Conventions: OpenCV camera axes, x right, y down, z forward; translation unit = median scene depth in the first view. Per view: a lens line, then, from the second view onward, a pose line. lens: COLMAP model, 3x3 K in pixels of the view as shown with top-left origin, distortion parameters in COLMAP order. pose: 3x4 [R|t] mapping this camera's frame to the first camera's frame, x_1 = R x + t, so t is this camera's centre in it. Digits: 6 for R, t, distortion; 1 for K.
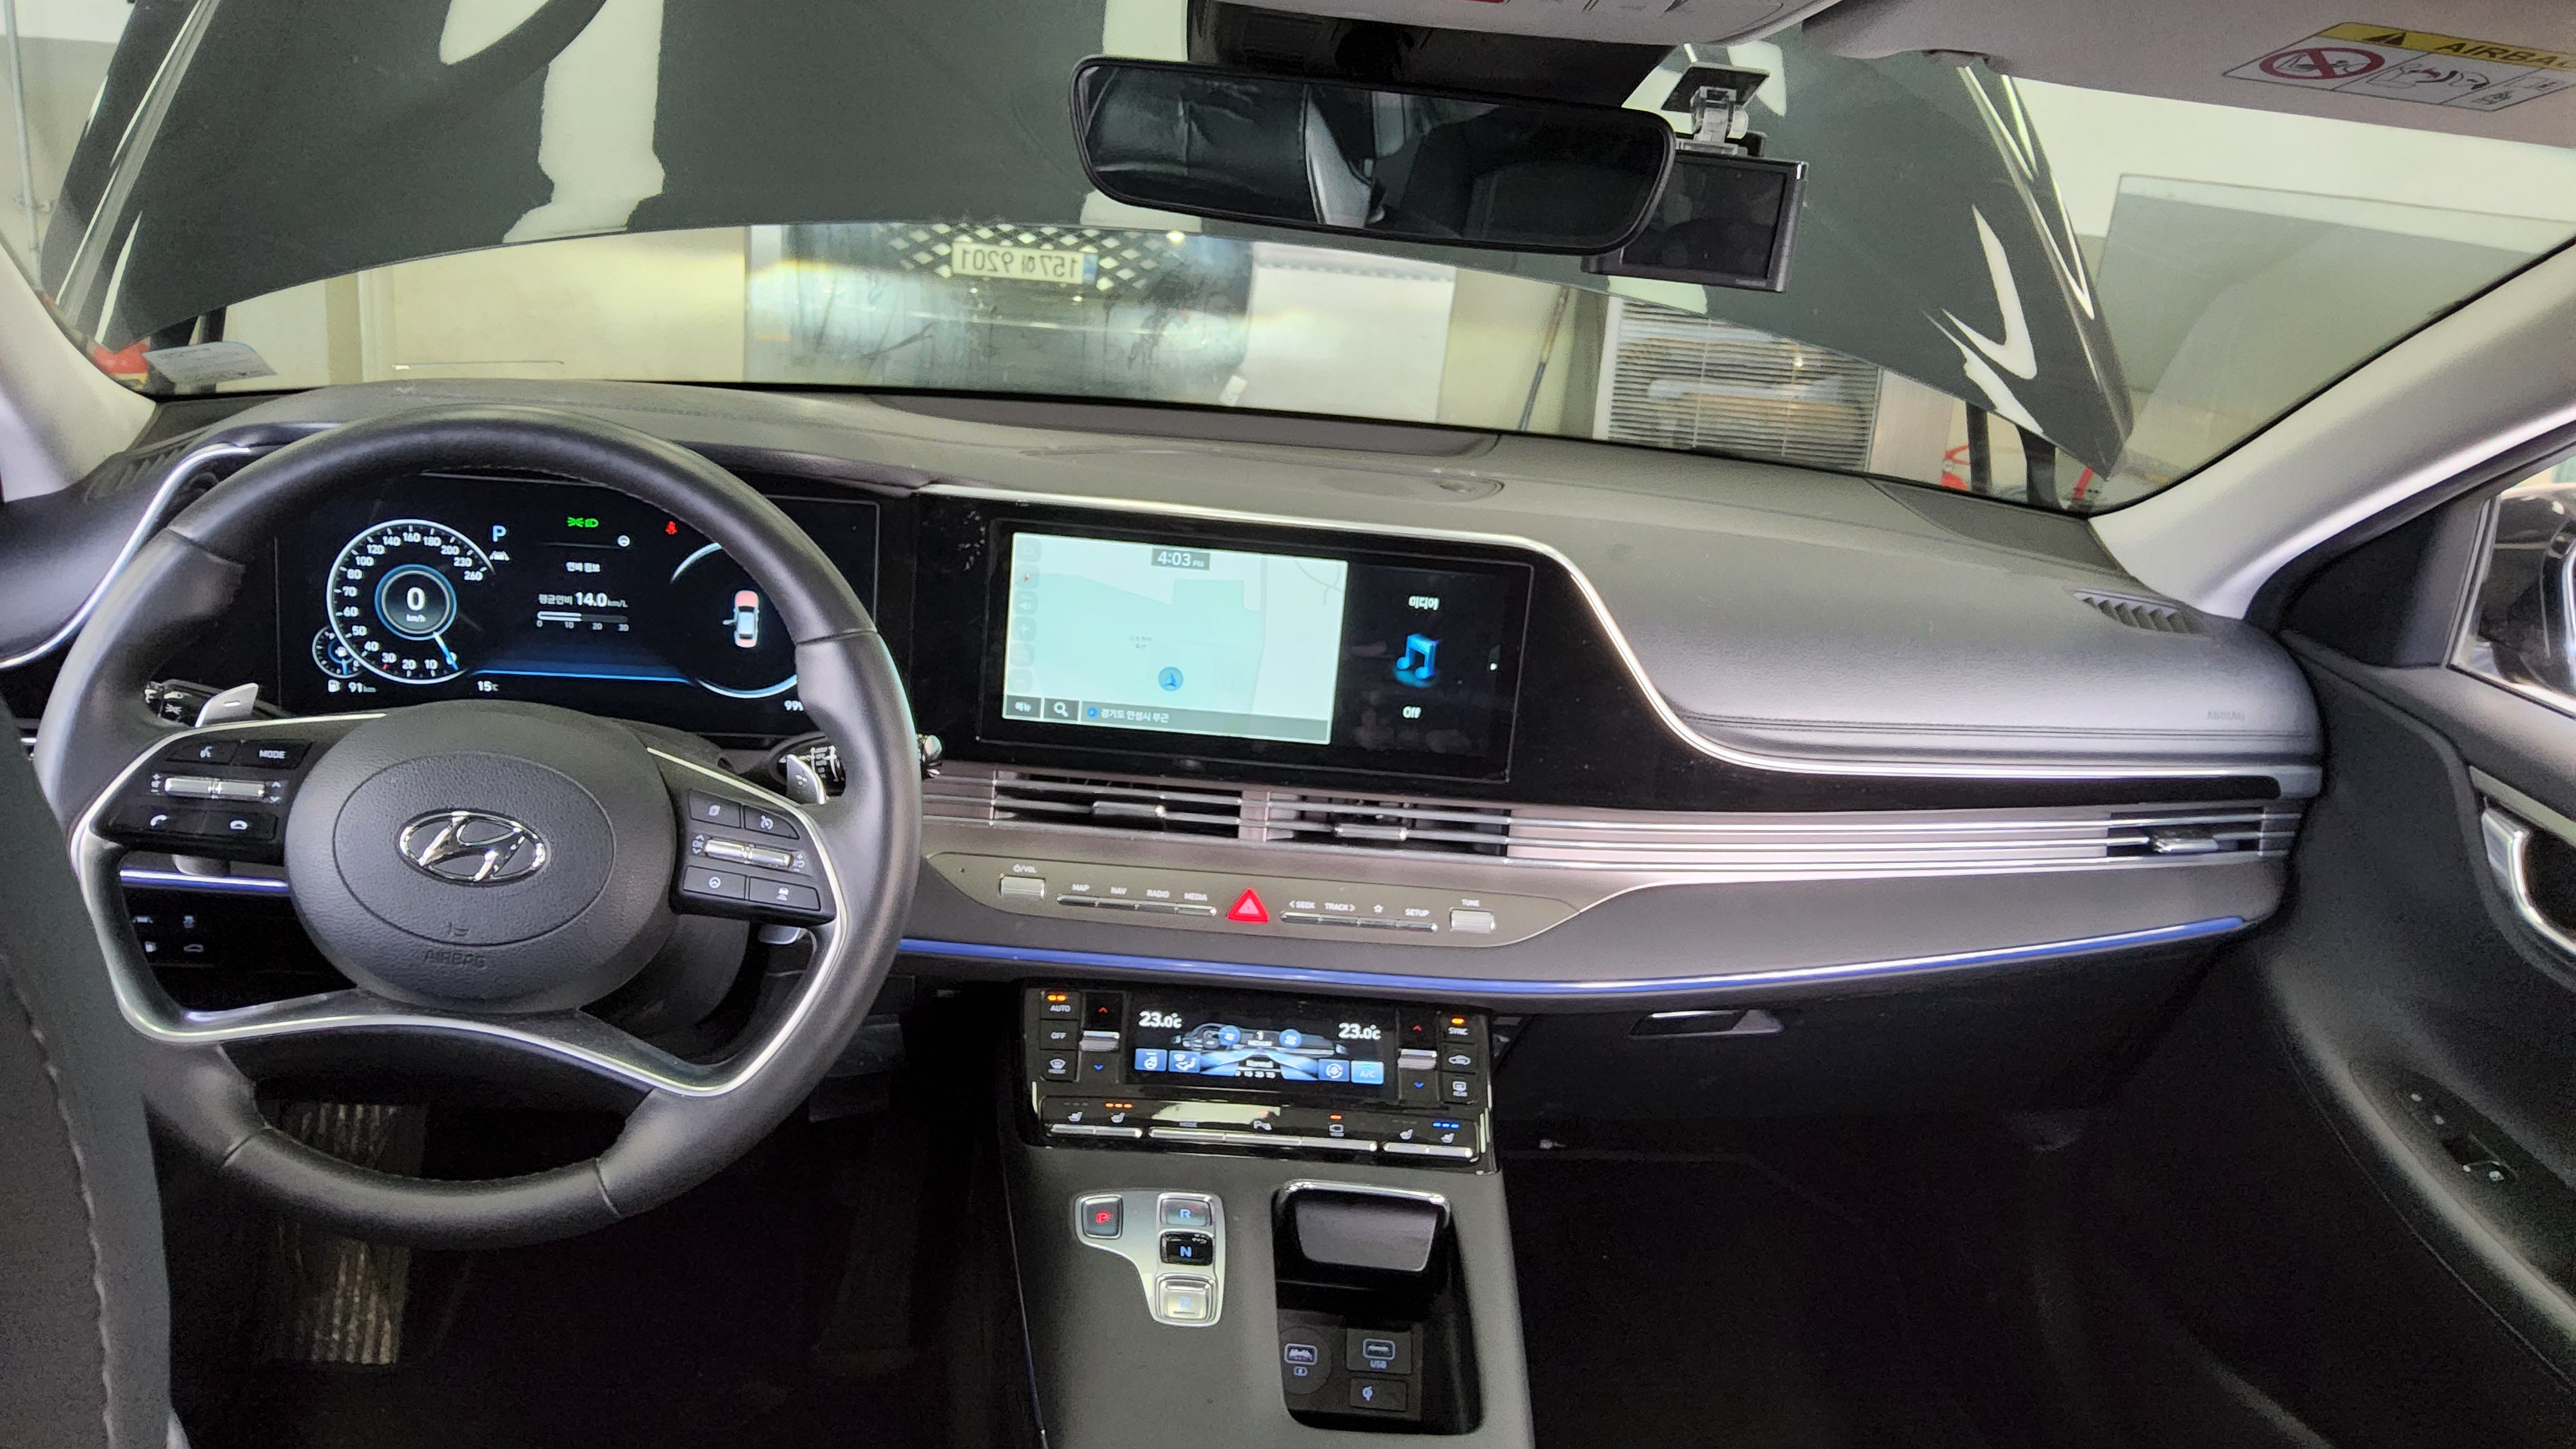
lens RADIAL K [[1943.6, 0, 1211.2], [0, 1943.6, 708.8], [0, 0, 1]] dist [0.049853, -0.113888]
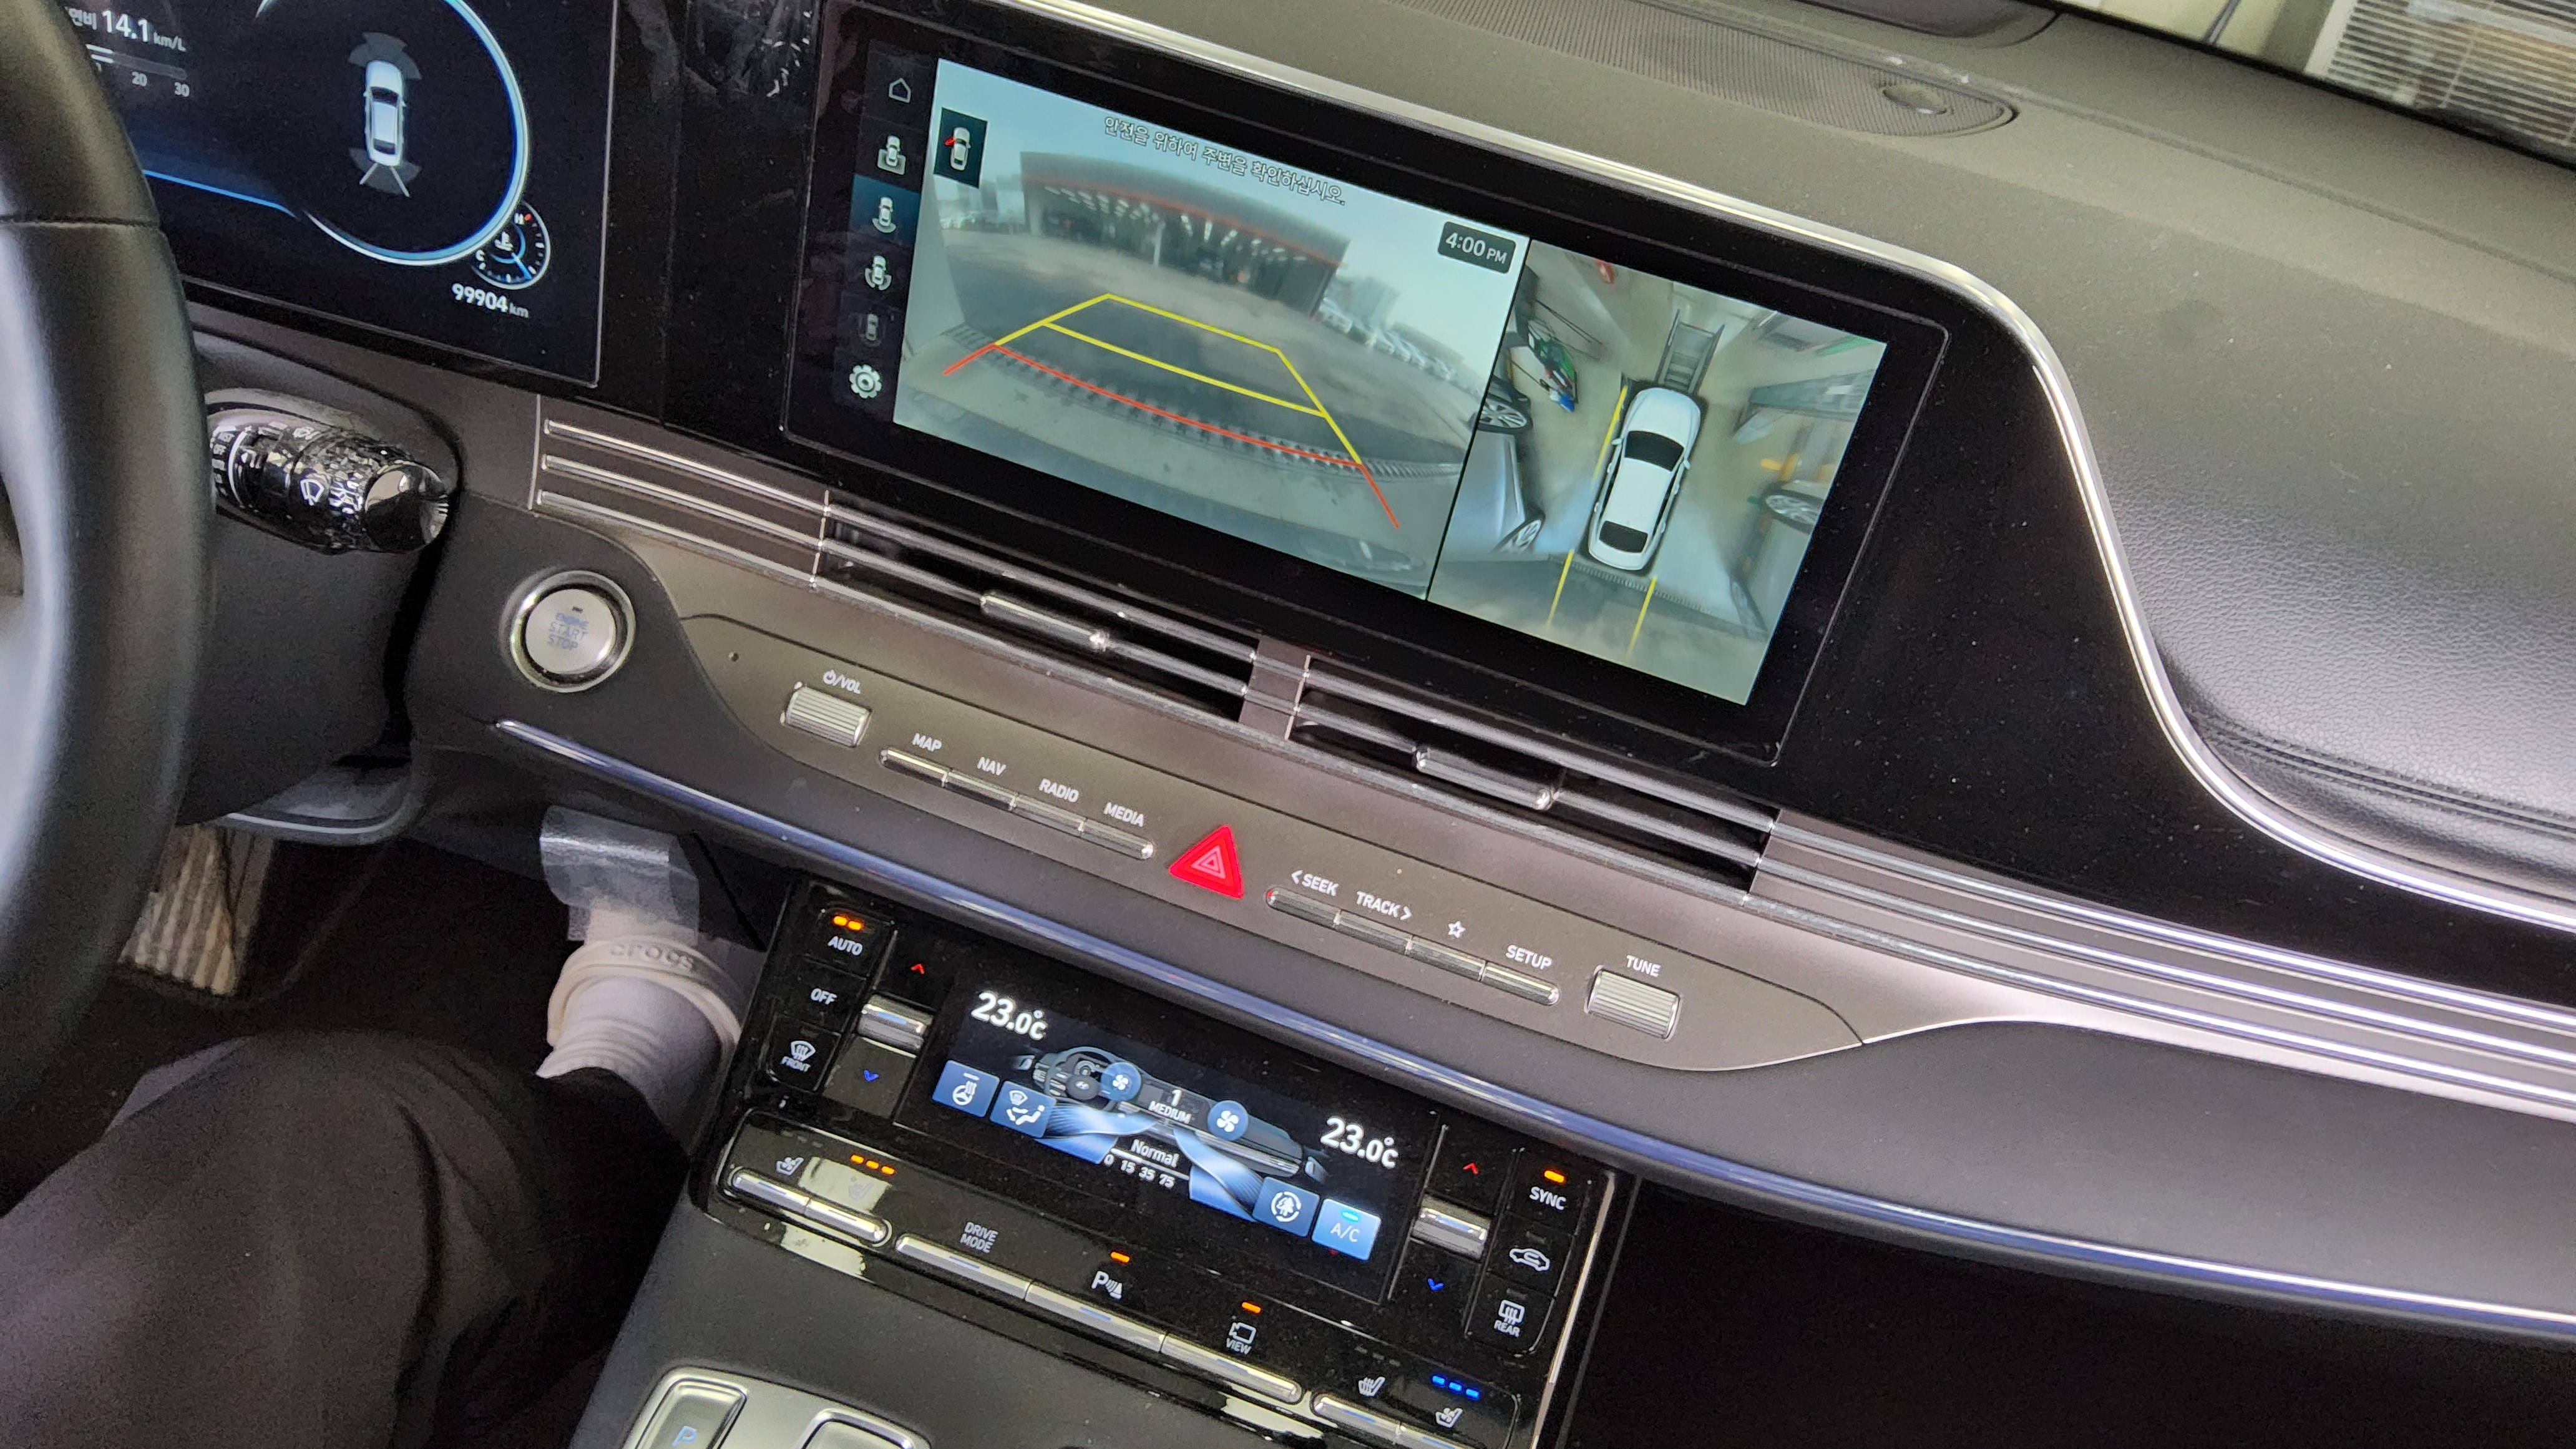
lens RADIAL K [[1943.6, 0, 1211.2], [0, 1943.6, 708.8], [0, 0, 1]] dist [0.049853, -0.113888]
pose [[0.944195, 0.251576, -0.212613, 0.120672], [-0.193399, 0.945929, 0.260414, -0.073045], [0.266631, -0.204763, 0.941796, 0.521931]]
